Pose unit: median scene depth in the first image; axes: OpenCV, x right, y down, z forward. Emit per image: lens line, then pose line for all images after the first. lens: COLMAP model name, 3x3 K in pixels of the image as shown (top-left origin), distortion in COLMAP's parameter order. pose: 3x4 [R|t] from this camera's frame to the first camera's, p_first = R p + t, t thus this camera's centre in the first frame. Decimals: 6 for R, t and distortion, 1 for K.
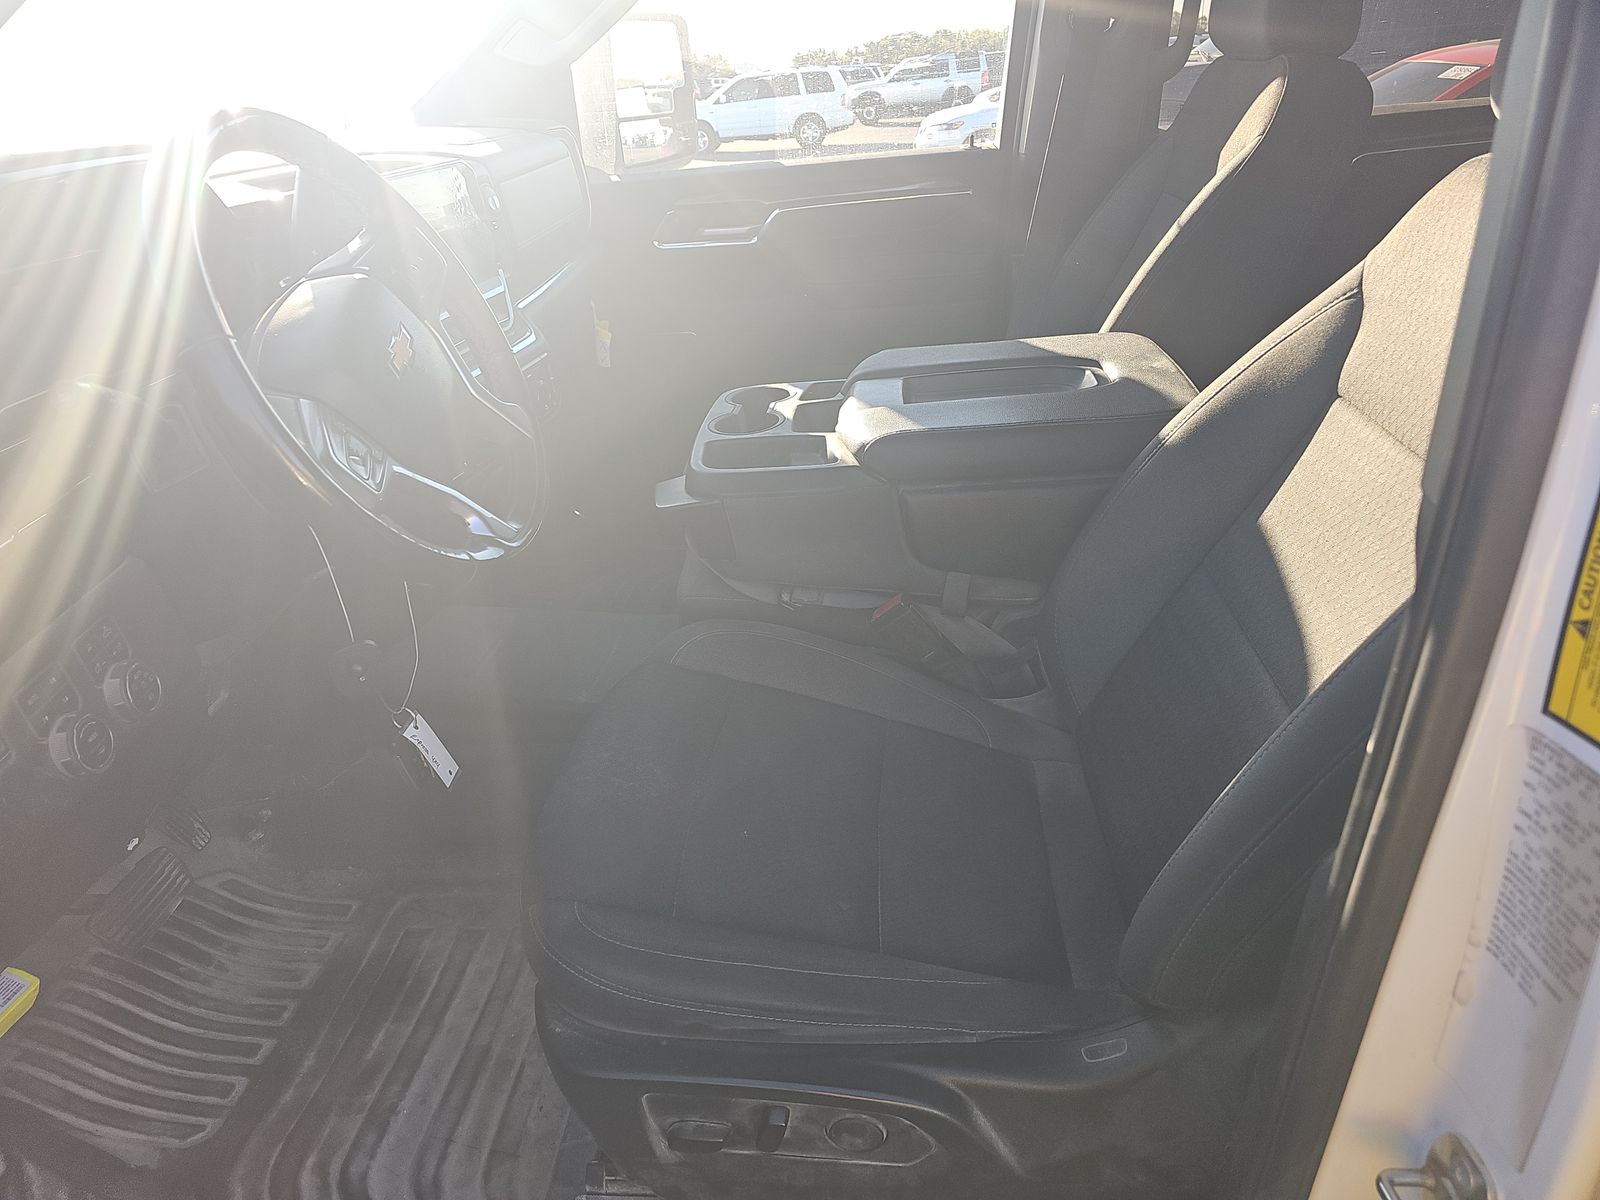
lens RADIAL K [[1048.7, 0, 792.5], [0, 1048.7, 597.1], [0, 0, 1]] dist [0.062399, -0.054803]
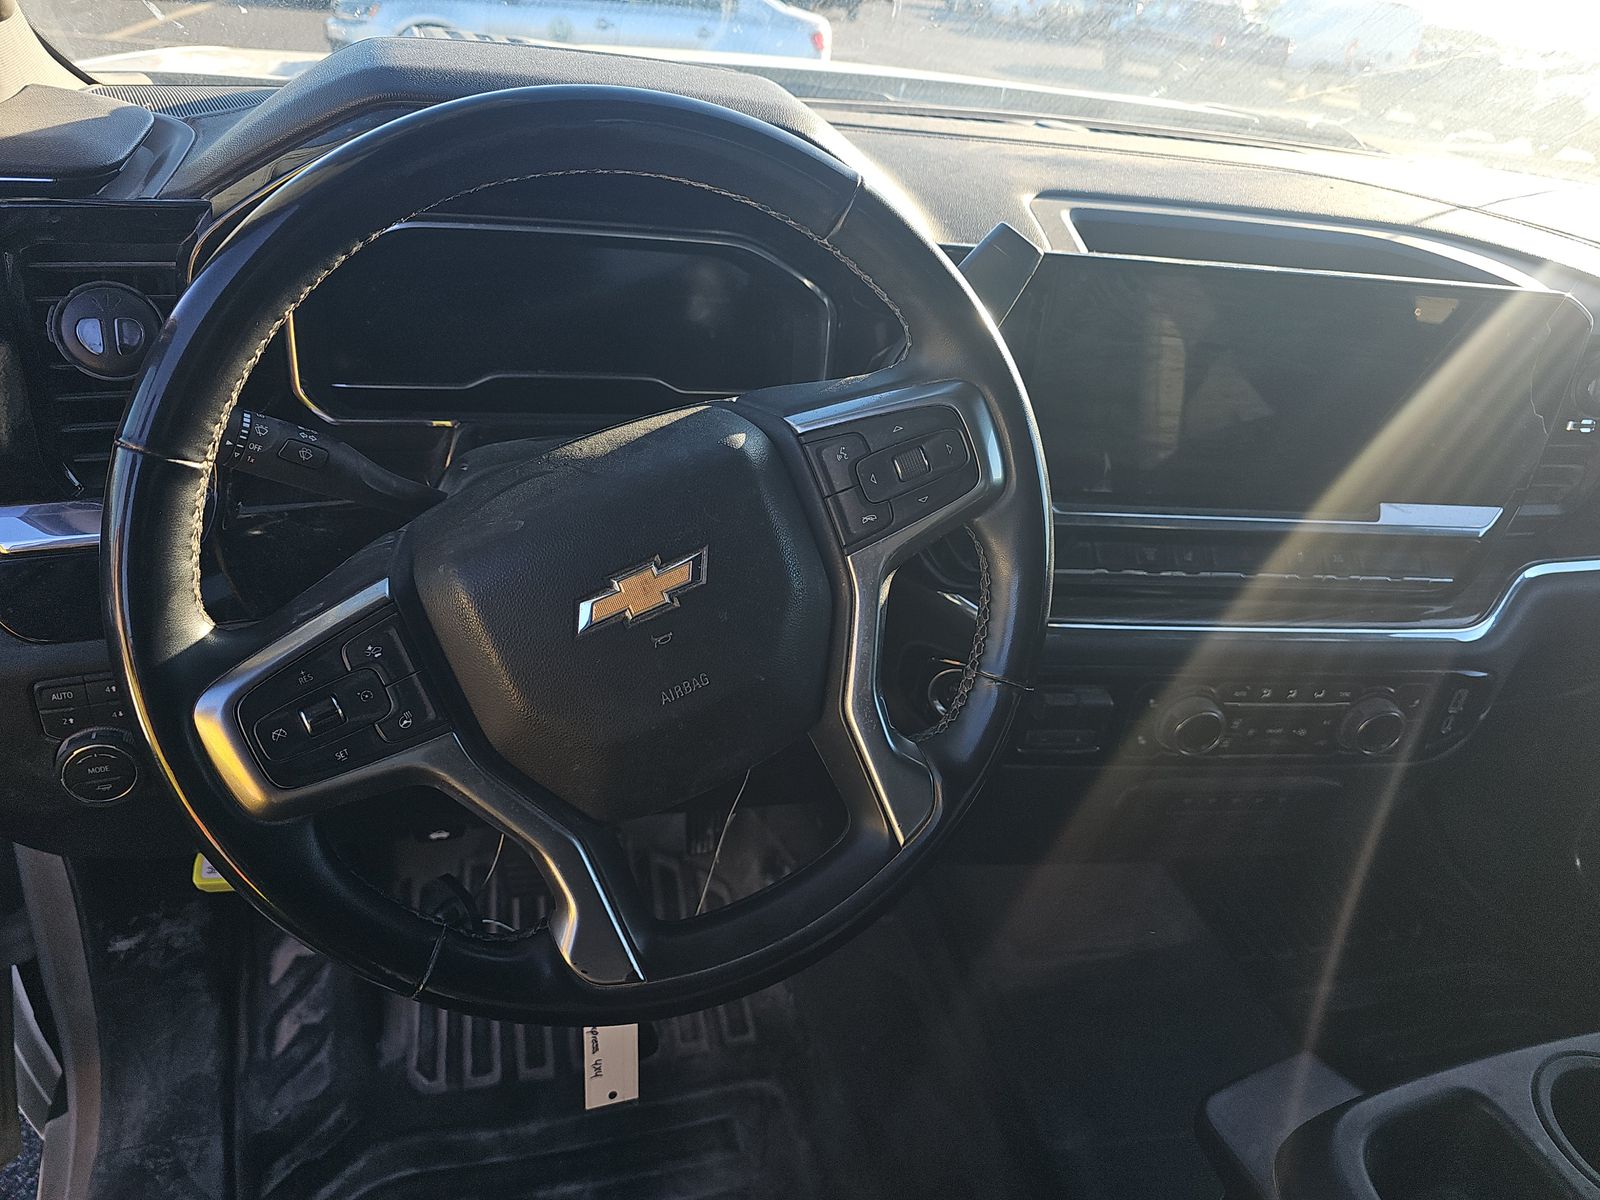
lens RADIAL K [[1071.0, 0, 804.1], [0, 1071.0, 579.3], [0, 0, 1]] dist [0.044068, -0.062620]
pose [[0.334761, 0.554254, -0.762061, 0.039671], [-0.545742, 0.773321, 0.322708, -0.281989], [0.768180, 0.307859, 0.561357, 0.475960]]
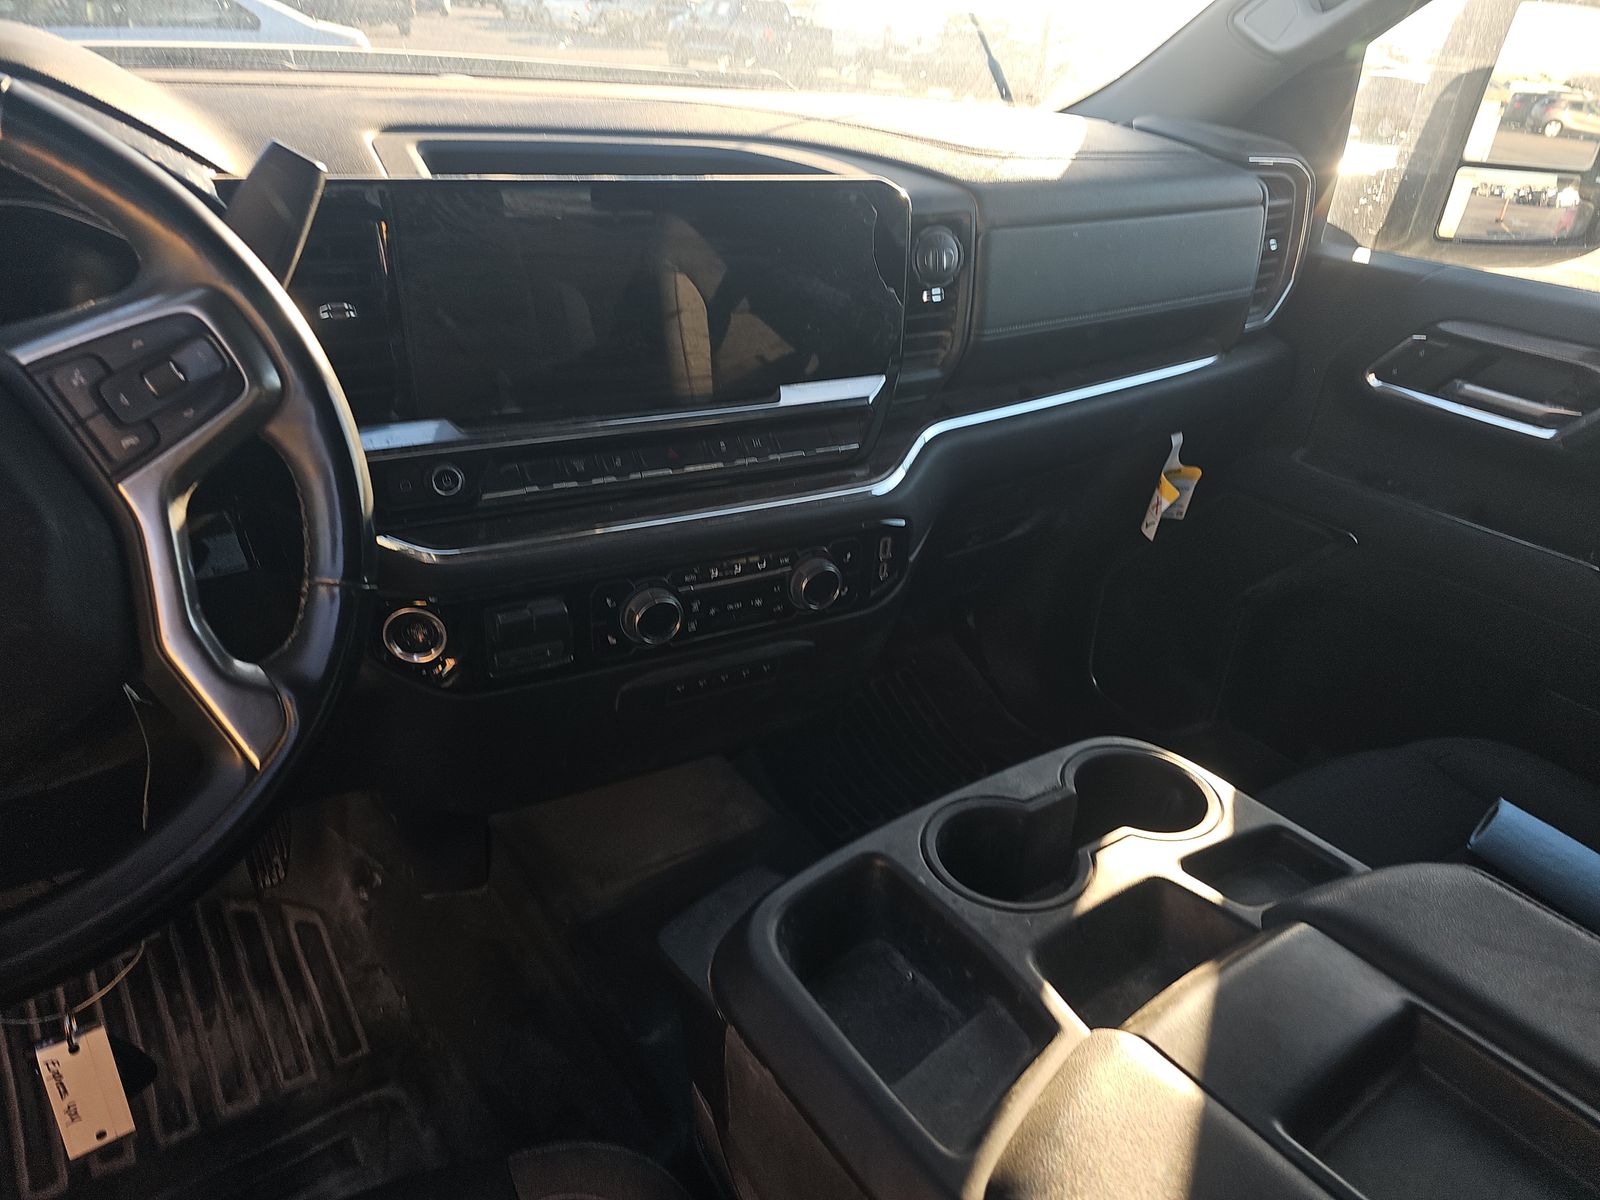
lens RADIAL K [[1048.7, 0, 792.5], [0, 1048.7, 597.1], [0, 0, 1]] dist [0.062399, -0.054803]
pose [[0.640959, 0.458010, -0.615953, 0.130207], [-0.442237, 0.876245, 0.191367, -0.309041], [0.627374, 0.149738, 0.764186, 0.566443]]
